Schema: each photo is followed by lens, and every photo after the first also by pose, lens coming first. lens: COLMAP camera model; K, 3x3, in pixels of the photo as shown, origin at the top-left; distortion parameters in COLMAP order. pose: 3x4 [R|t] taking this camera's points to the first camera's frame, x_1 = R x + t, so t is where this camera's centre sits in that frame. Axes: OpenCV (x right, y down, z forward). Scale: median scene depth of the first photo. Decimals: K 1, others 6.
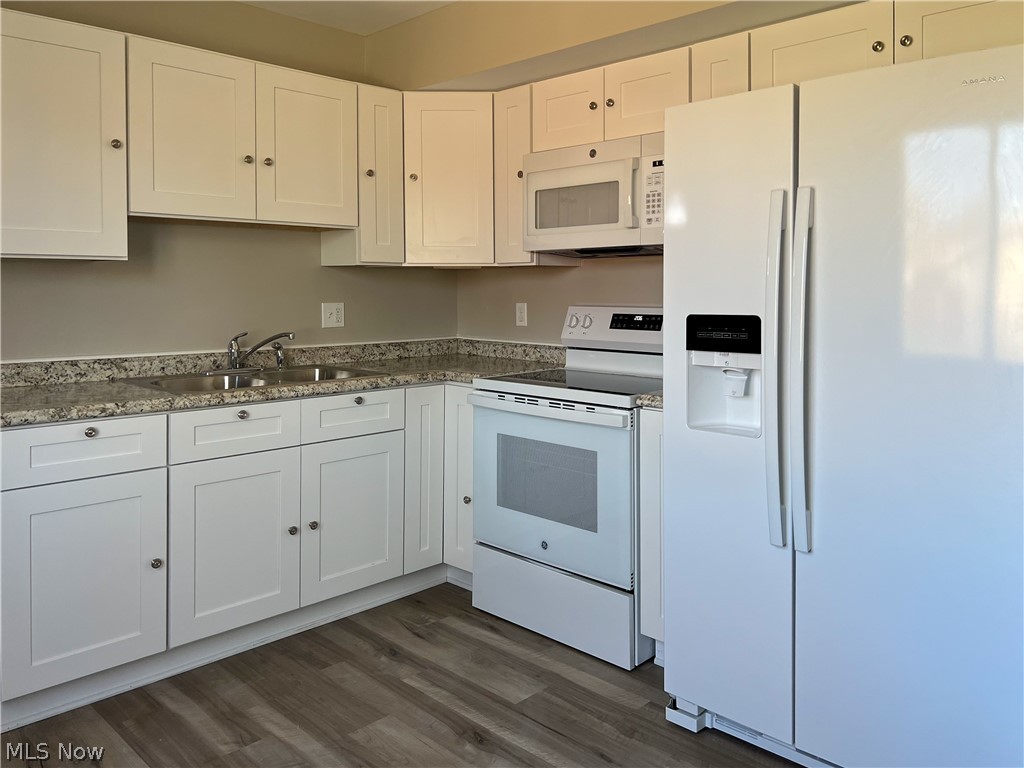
lens RADIAL K [[791.9, 0, 516.3], [0, 791.9, 306.6], [0, 0, 1]] dist [0.030265, -0.024373]
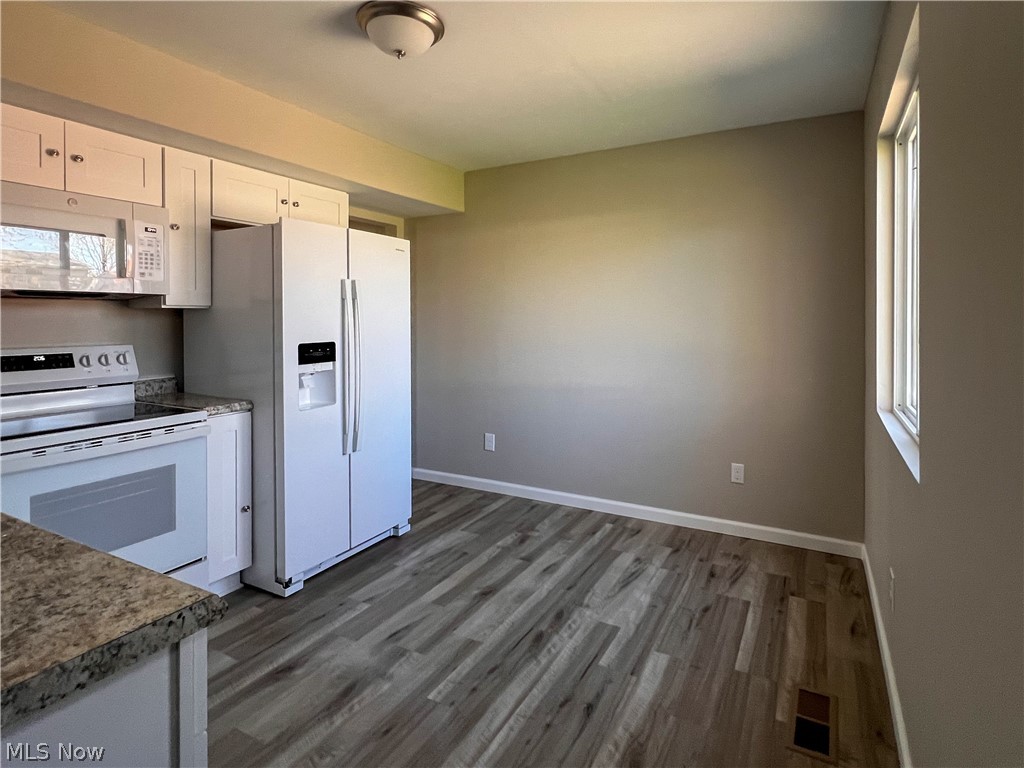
lens RADIAL K [[555.1, 0, 497.3], [0, 555.1, 319.5], [0, 0, 1]] dist [0.001683, -0.000622]
pose [[-0.238589, -0.007473, 0.971092, -0.772259], [0.021942, 0.999674, 0.013084, -0.036321], [-0.970873, 0.024430, -0.238348, 0.649184]]
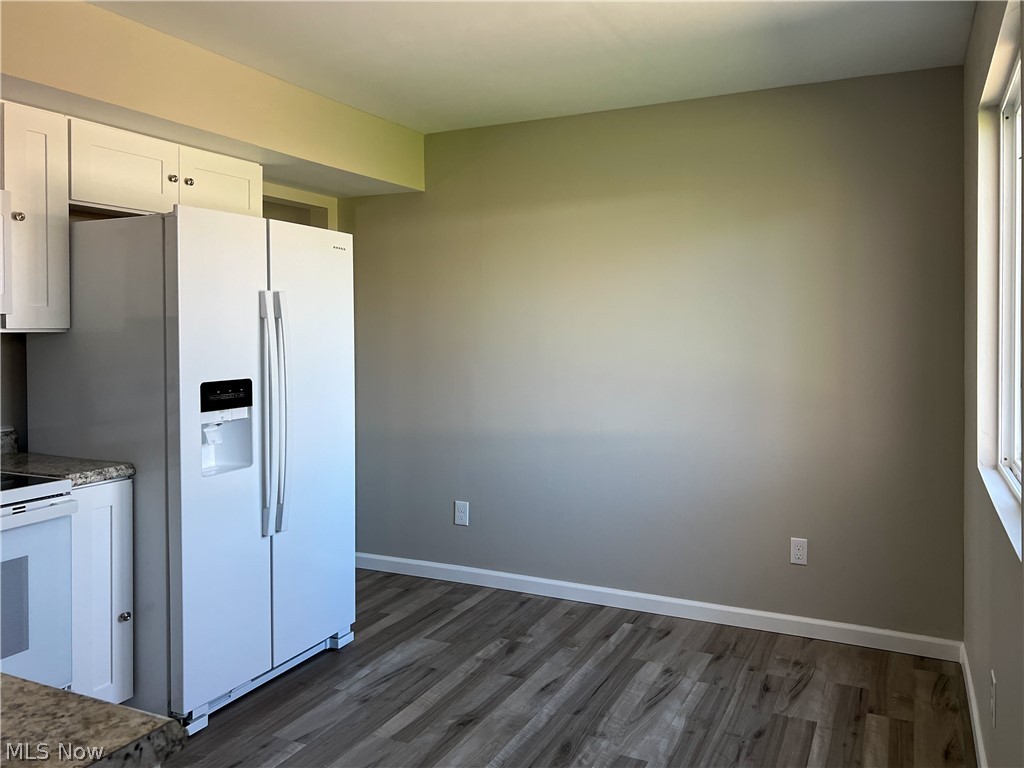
lens RADIAL K [[807.8, 0, 514.7], [0, 807.8, 334.5], [0, 0, 1]] dist [0.032986, -0.030352]
pose [[-0.309820, -0.011488, 0.950726, -0.824339], [0.021530, 0.999586, 0.019094, -0.057736], [-0.950552, 0.026385, -0.309444, 0.692367]]
